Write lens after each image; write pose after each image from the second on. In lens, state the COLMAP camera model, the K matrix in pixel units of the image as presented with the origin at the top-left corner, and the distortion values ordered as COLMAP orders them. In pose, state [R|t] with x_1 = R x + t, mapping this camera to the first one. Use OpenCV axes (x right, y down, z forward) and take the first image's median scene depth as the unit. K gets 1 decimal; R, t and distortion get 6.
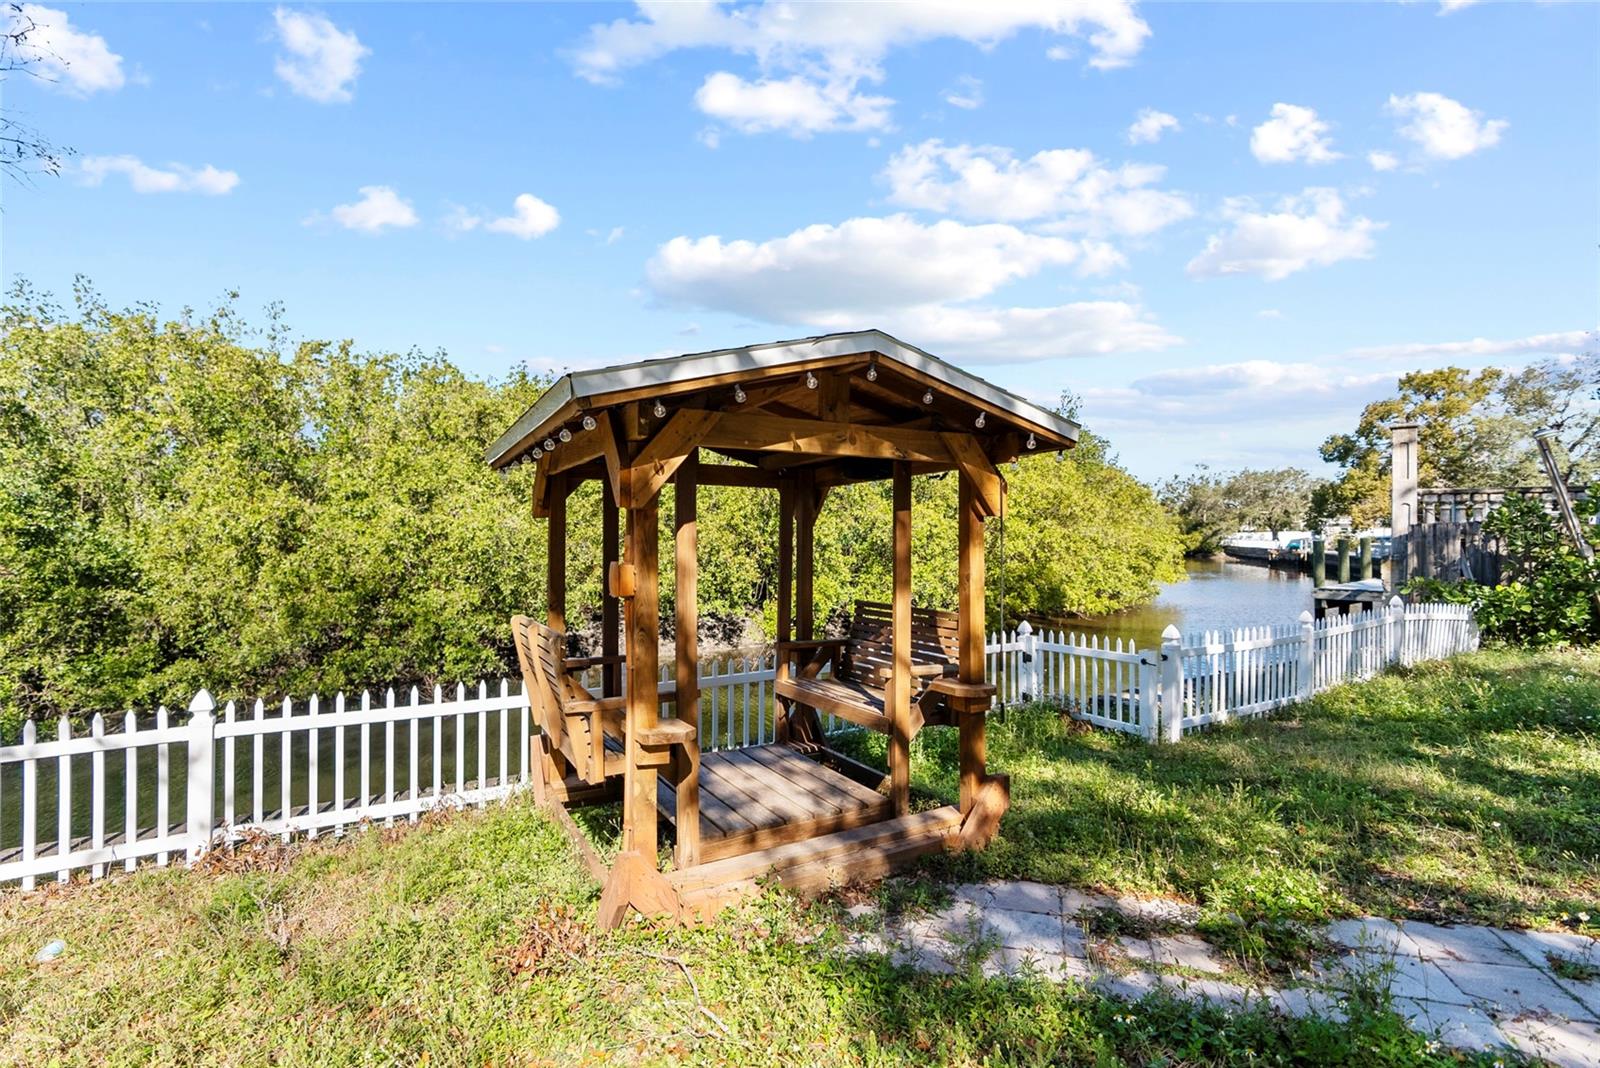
lens RADIAL K [[732.4, 0, 789.8], [0, 732.4, 537.3], [0, 0, 1]] dist [-0.003744, 0.001302]
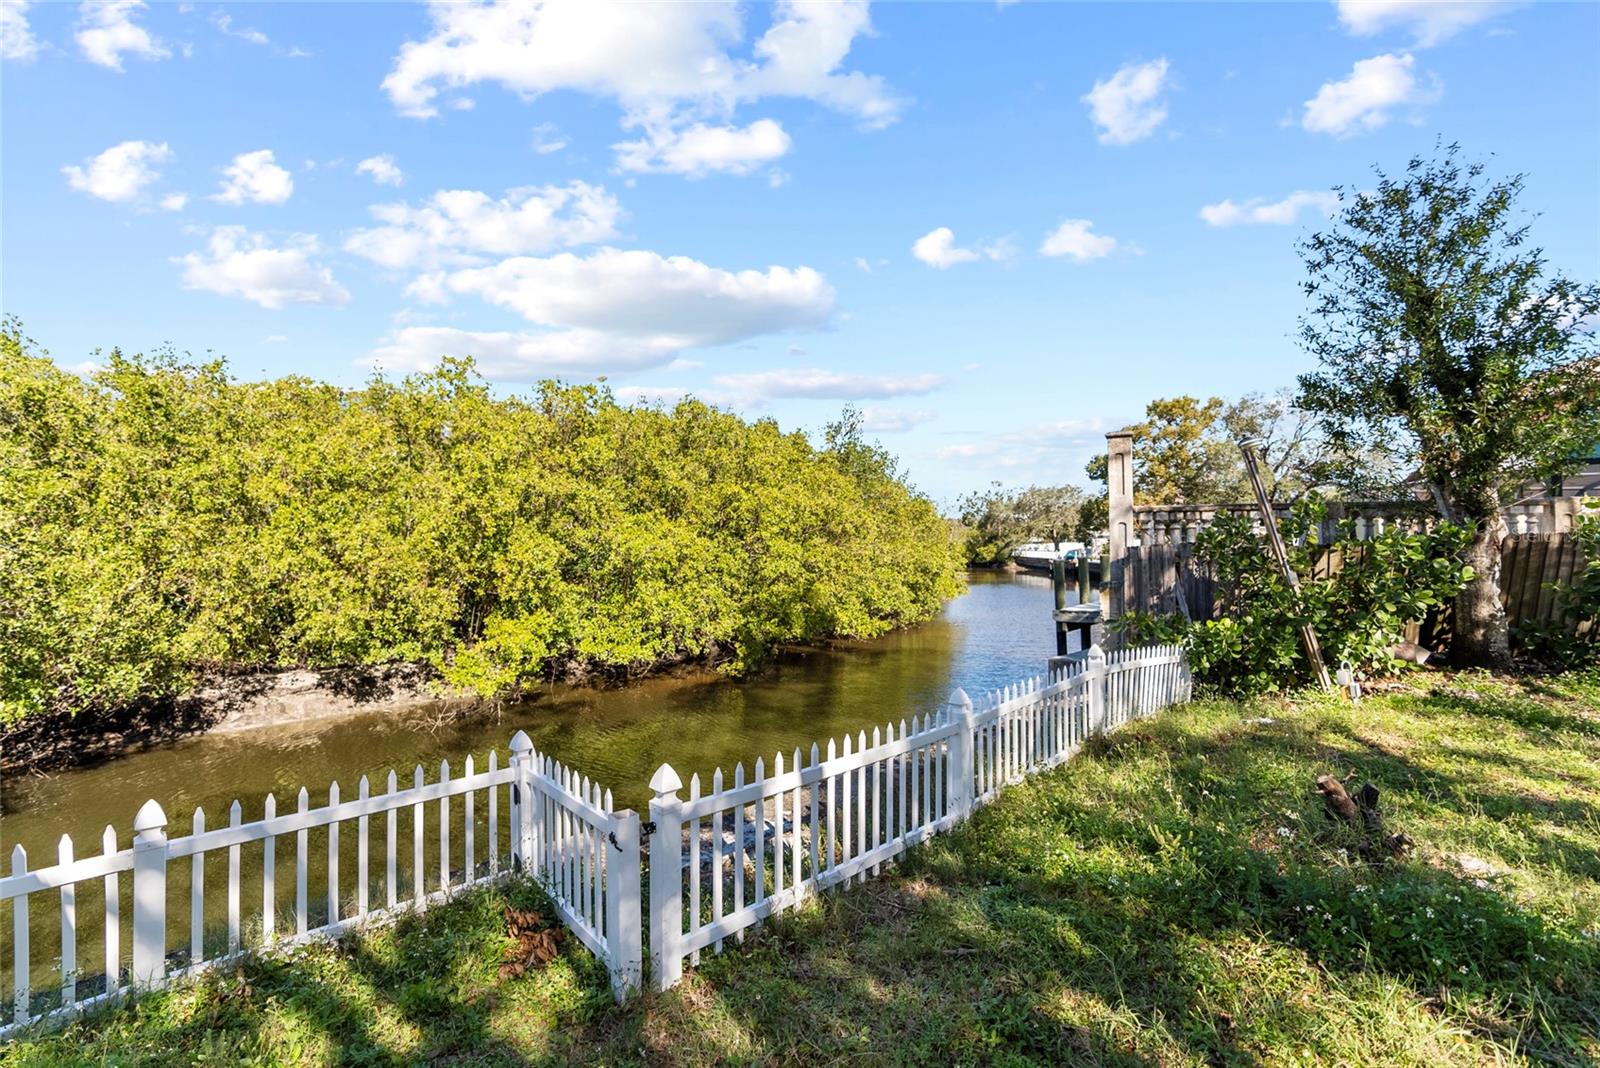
lens RADIAL K [[732.4, 0, 795.6], [0, 732.4, 538.4], [0, 0, 1]] dist [-0.003744, 0.001302]
pose [[0.971991, -0.009427, 0.234828, 0.085826], [0.013737, 0.999766, -0.016727, -0.006038], [-0.234615, 0.019484, 0.971893, 0.080307]]
